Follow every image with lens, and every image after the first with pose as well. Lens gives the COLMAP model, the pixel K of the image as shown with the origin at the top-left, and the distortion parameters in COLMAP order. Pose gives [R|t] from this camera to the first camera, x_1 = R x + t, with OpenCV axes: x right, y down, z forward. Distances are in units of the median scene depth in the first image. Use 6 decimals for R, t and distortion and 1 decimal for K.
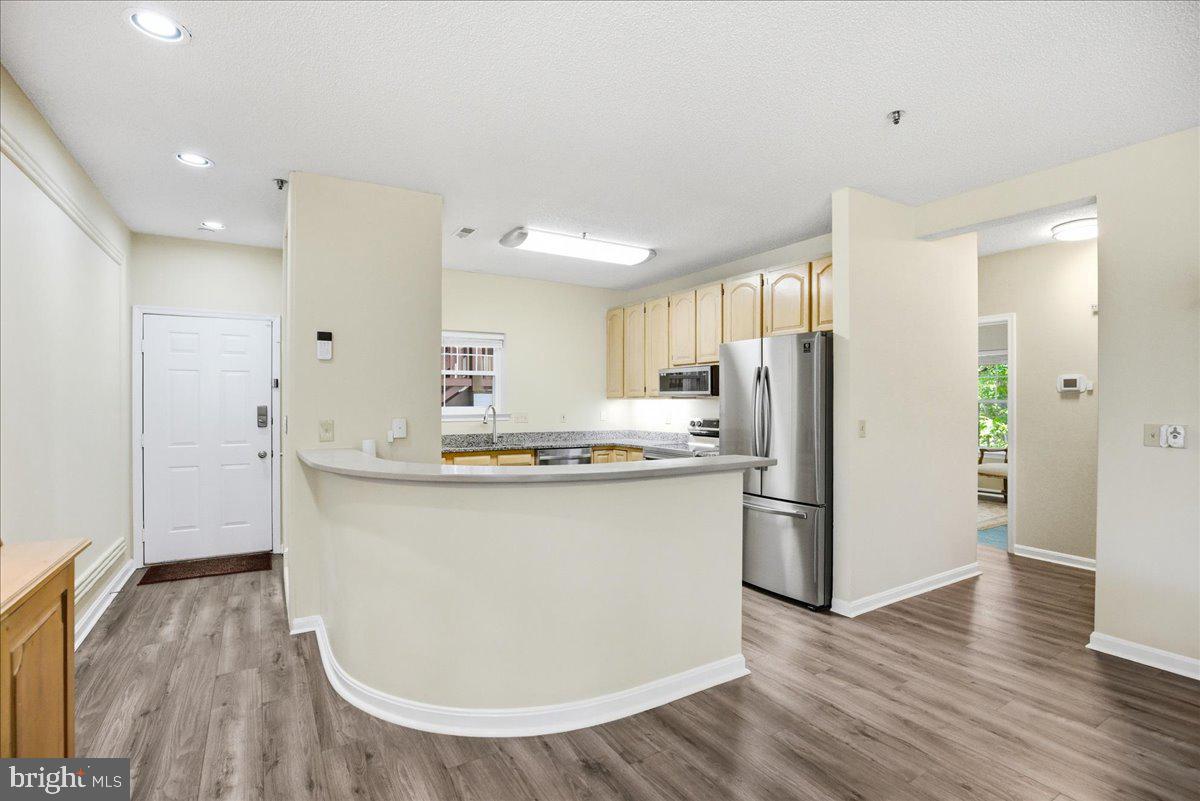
lens RADIAL K [[555.3, 0, 600.7], [0, 555.3, 406.5], [0, 0, 1]] dist [-0.023275, -0.000146]
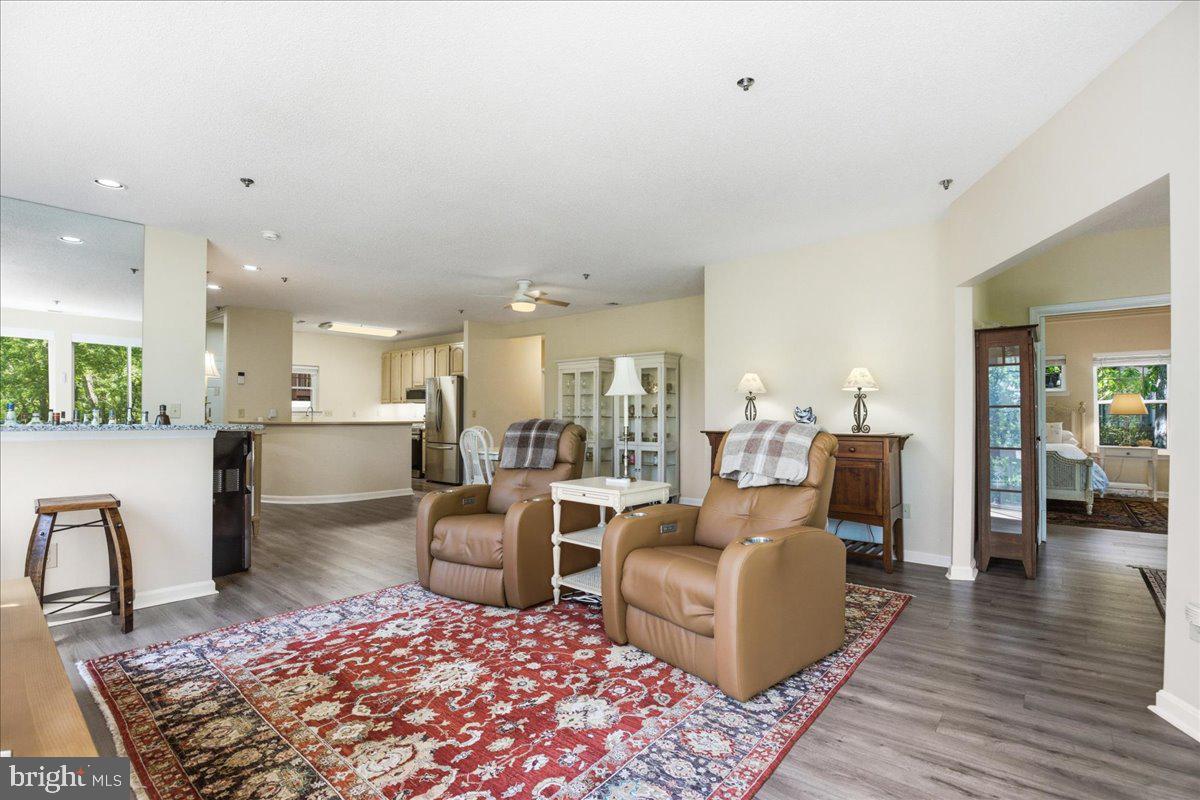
lens RADIAL K [[555.3, 0, 600.7], [0, 555.3, 406.0], [0, 0, 1]] dist [-0.023275, -0.000146]
pose [[0.948133, 0.006791, 0.317802, 0.131575], [-0.000390, 0.999796, -0.020200, 0.035163], [-0.317874, 0.019028, 0.947942, -1.036765]]
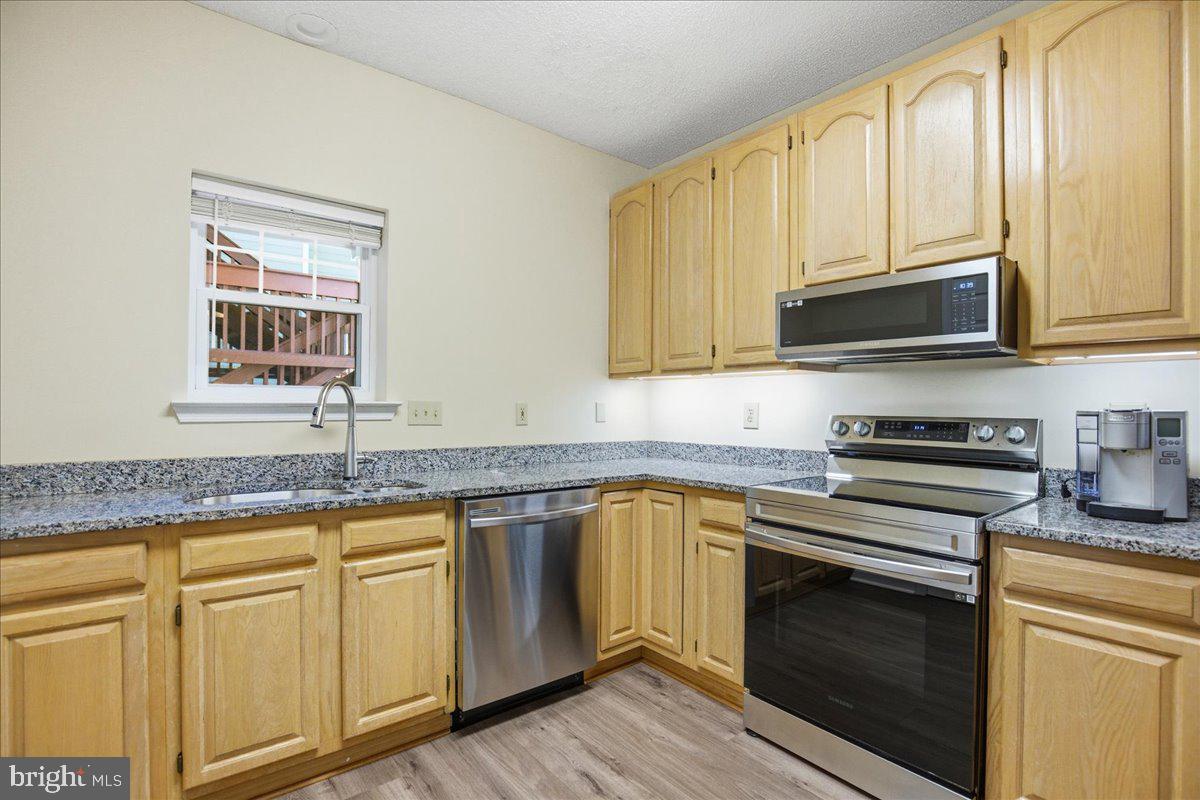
lens RADIAL K [[569.6, 0, 613.2], [0, 569.6, 400.1], [0, 0, 1]] dist [-0.025905, -0.000525]
pose [[0.990189, 0.006951, 0.139565, -0.065861], [-0.004993, 0.999884, -0.014369, 0.016065], [-0.139649, 0.013531, 0.990109, 0.589216]]
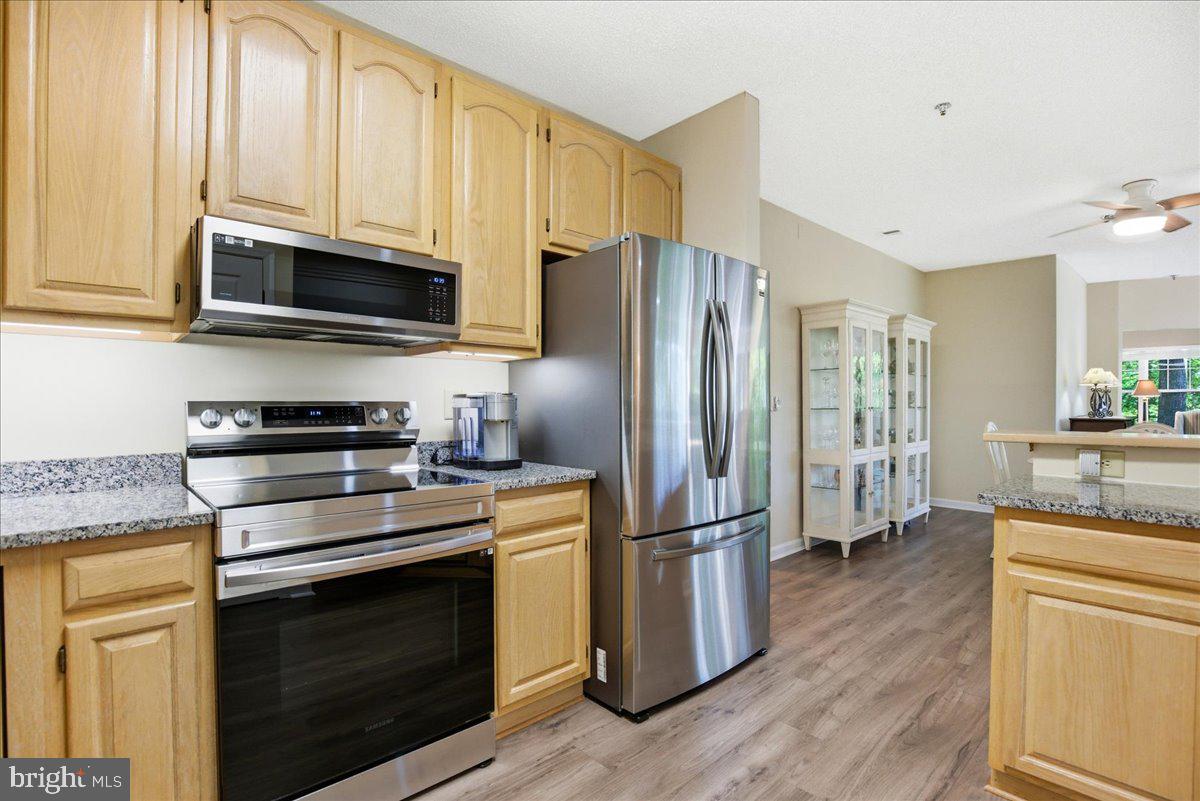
lens RADIAL K [[569.6, 0, 613.2], [0, 569.6, 400.6], [0, 0, 1]] dist [-0.025905, -0.000525]
pose [[-0.203736, 0.001133, 0.979025, -0.189261], [0.005230, 0.999986, -0.000069, 0.021431], [-0.979012, 0.005106, -0.203739, 0.830117]]
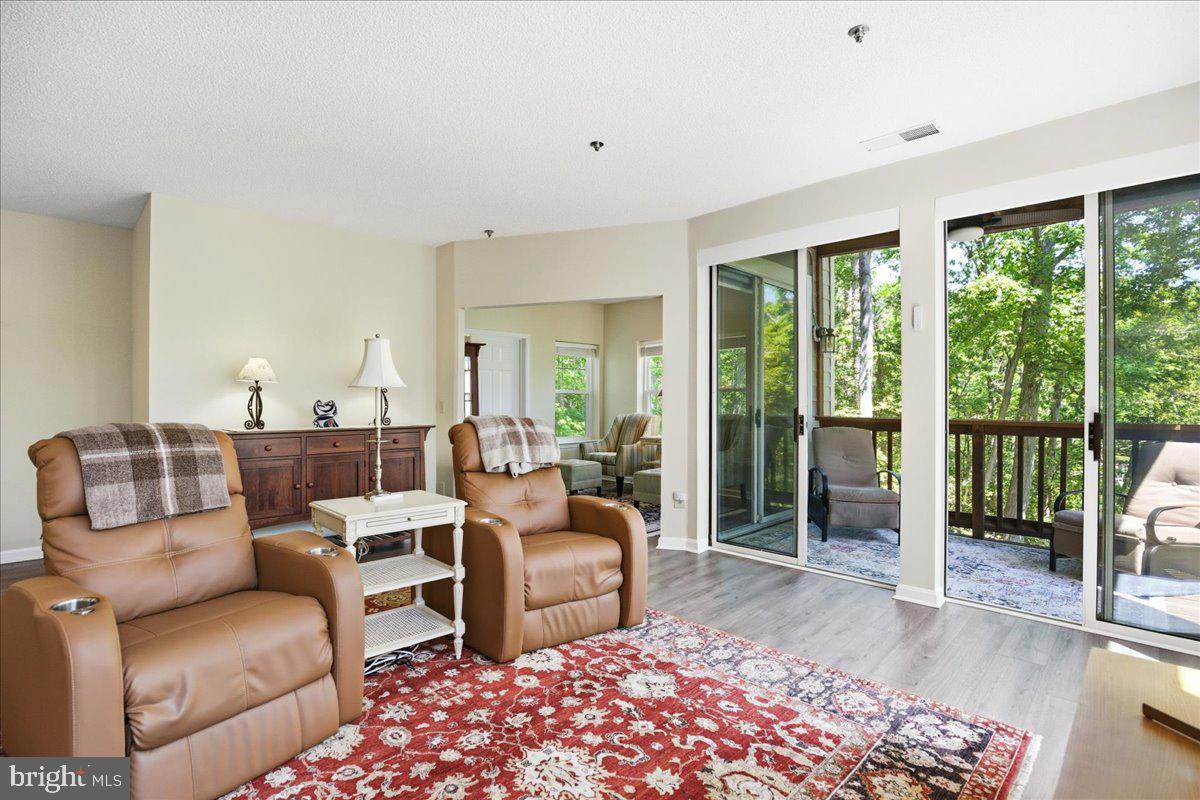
lens RADIAL K [[555.3, 0, 600.7], [0, 555.3, 406.0], [0, 0, 1]] dist [-0.023275, -0.000146]
pose [[-0.235293, 0.002087, 0.971922, -0.161243], [0.004180, 0.999991, -0.001135, 0.027020], [-0.971915, 0.003795, -0.235300, -0.527384]]
